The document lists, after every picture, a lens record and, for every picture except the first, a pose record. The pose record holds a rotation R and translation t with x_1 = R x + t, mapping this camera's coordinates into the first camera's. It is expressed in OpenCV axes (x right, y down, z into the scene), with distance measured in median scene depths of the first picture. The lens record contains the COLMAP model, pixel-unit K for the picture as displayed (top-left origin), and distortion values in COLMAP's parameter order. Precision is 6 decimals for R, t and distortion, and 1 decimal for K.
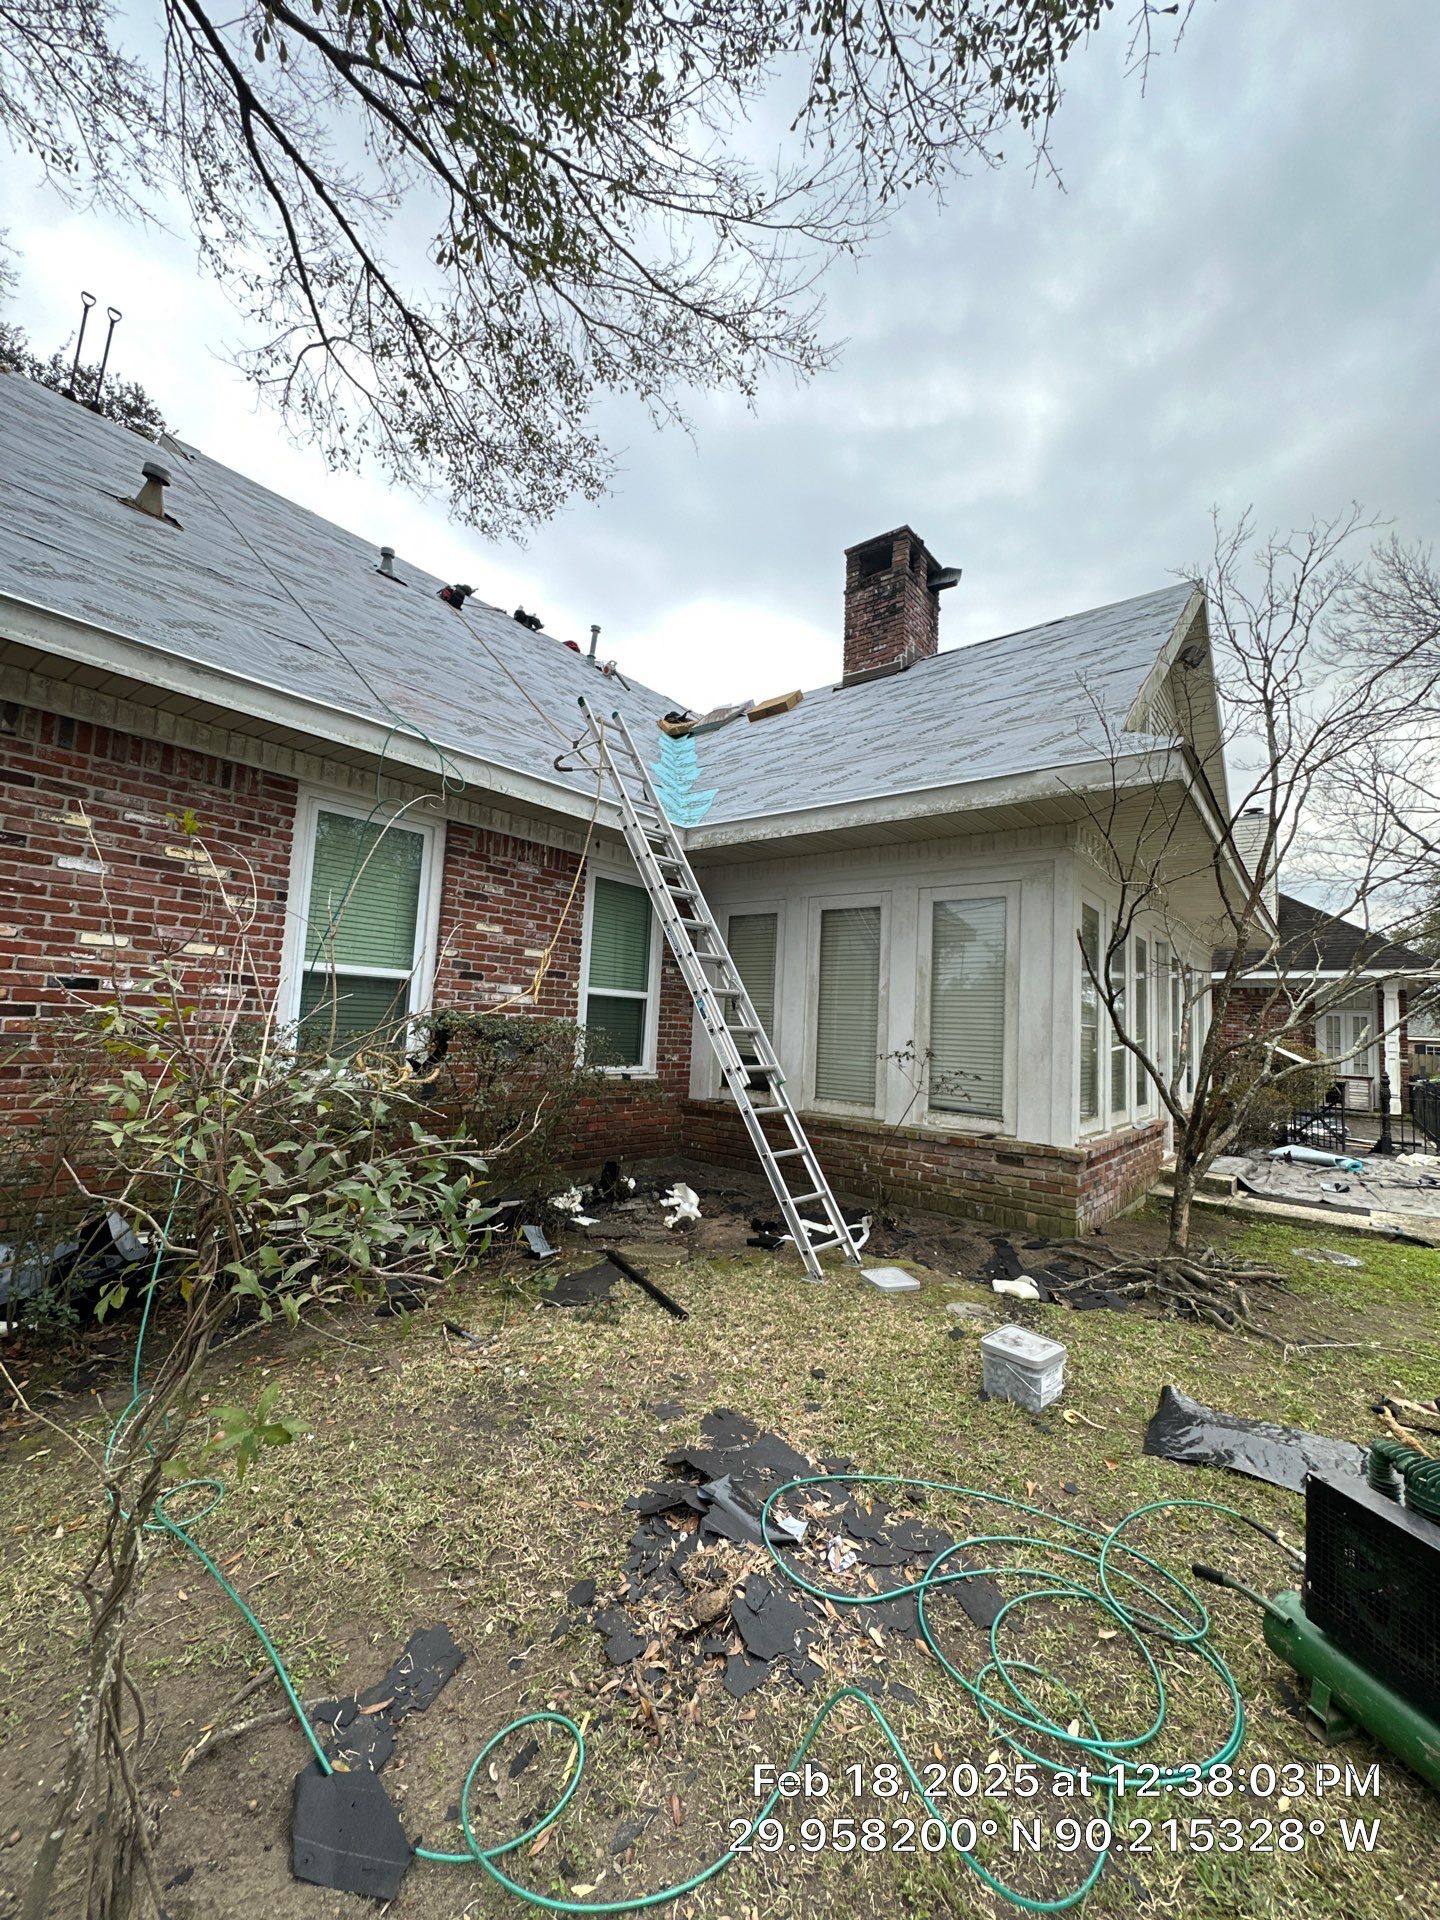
lens RADIAL K [[764.4, 0, 720.0], [0, 764.4, 960.0], [0, 0, 1]] dist [-0.007364, 0.000544]
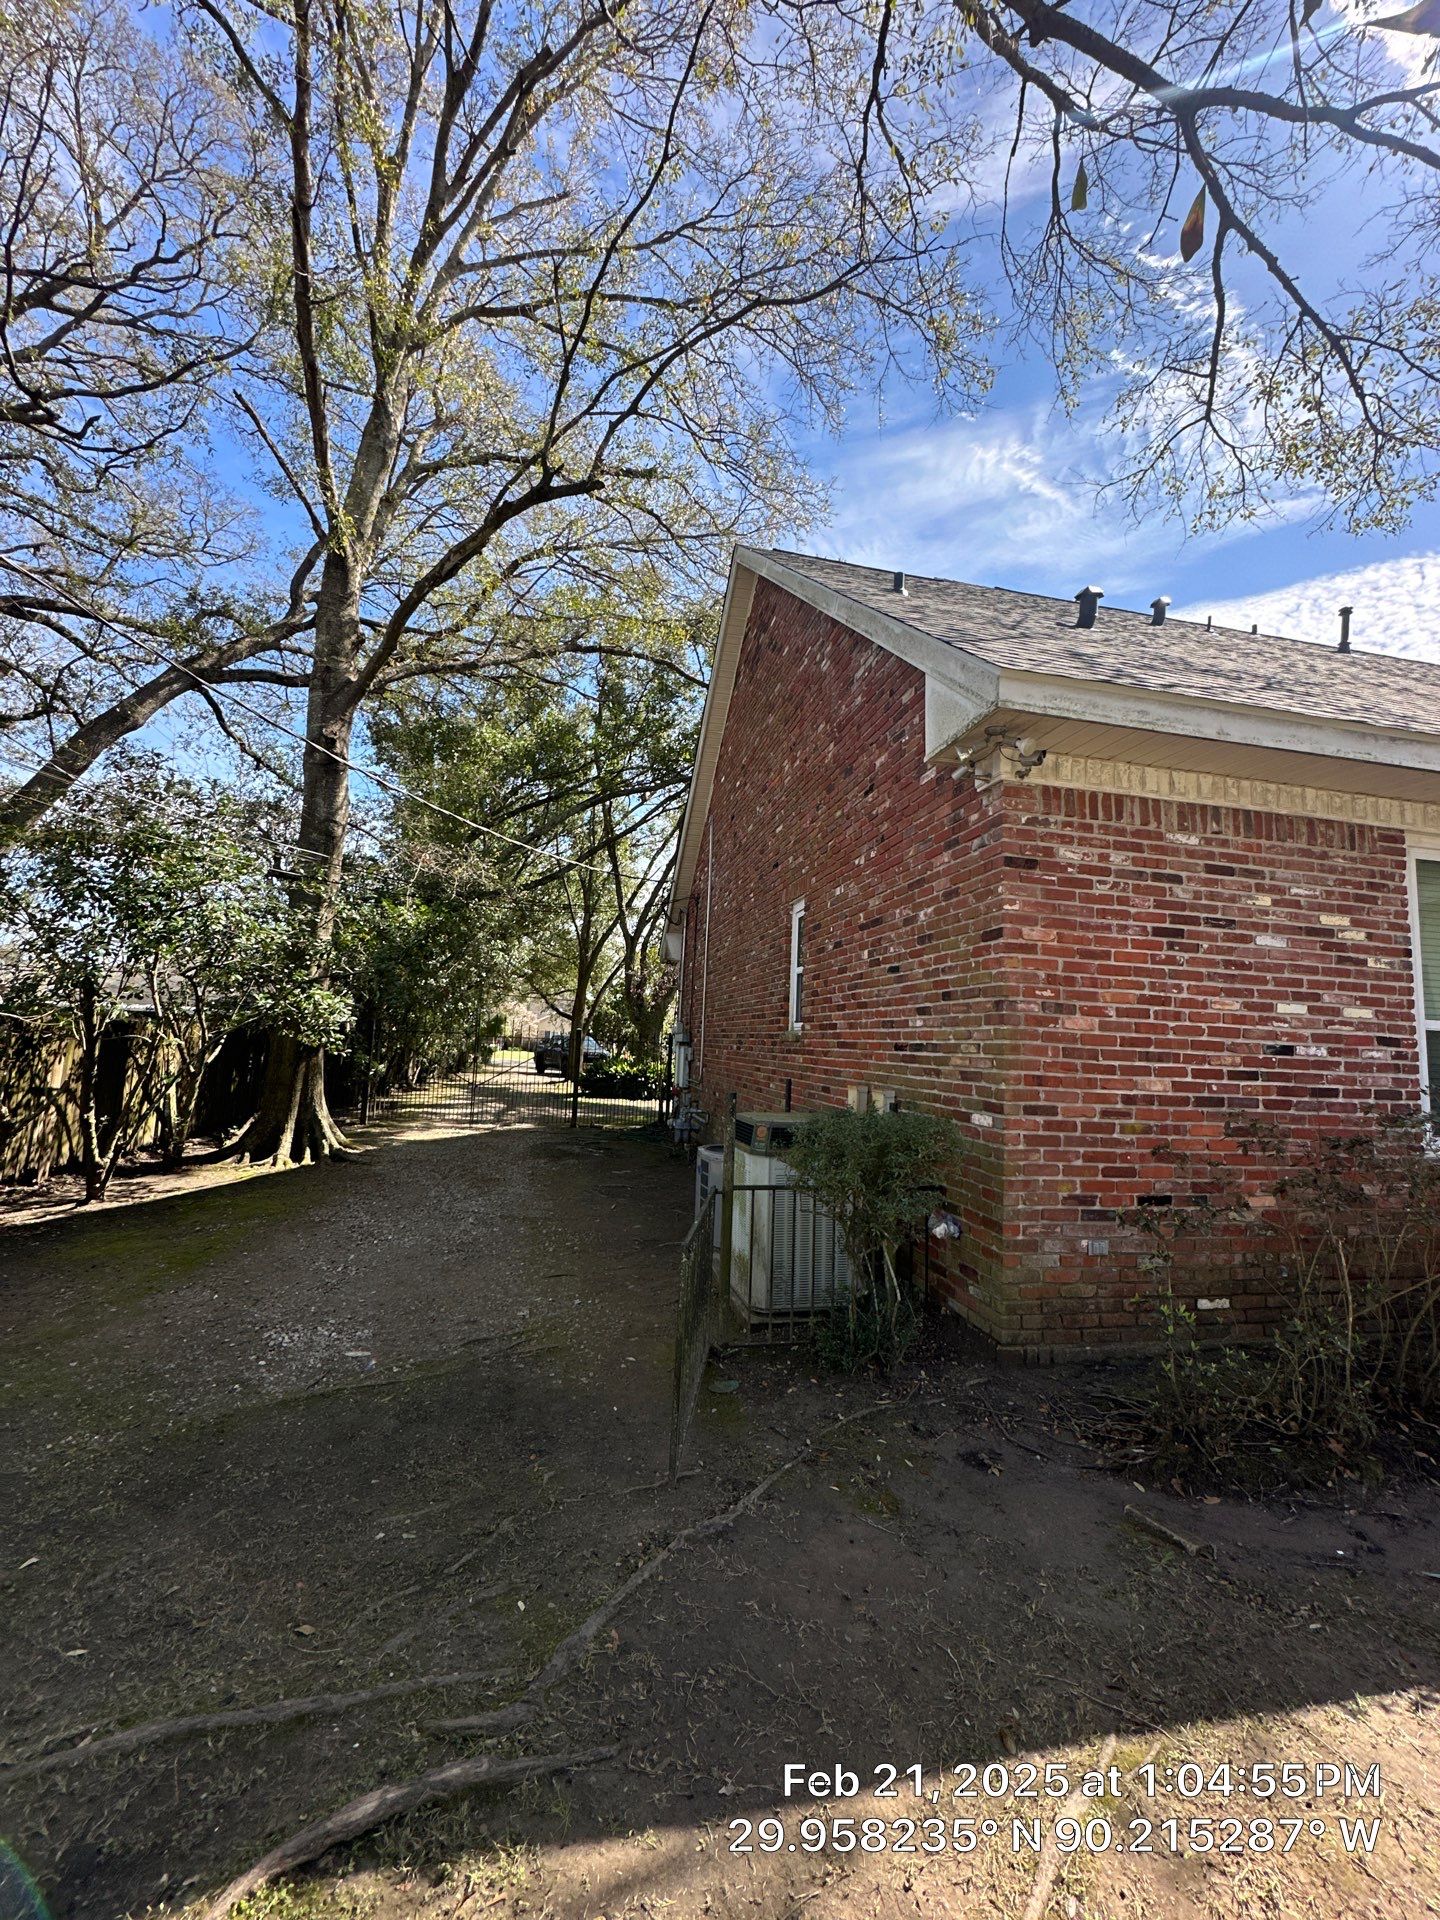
lens RADIAL K [[764.4, 0, 720.0], [0, 764.4, 960.0], [0, 0, 1]] dist [-0.007364, 0.000544]
pose [[0.767912, -0.088069, -0.634472, -0.714119], [0.049230, 0.995688, -0.078624, -0.047605], [0.638661, 0.029141, 0.768936, -0.321108]]
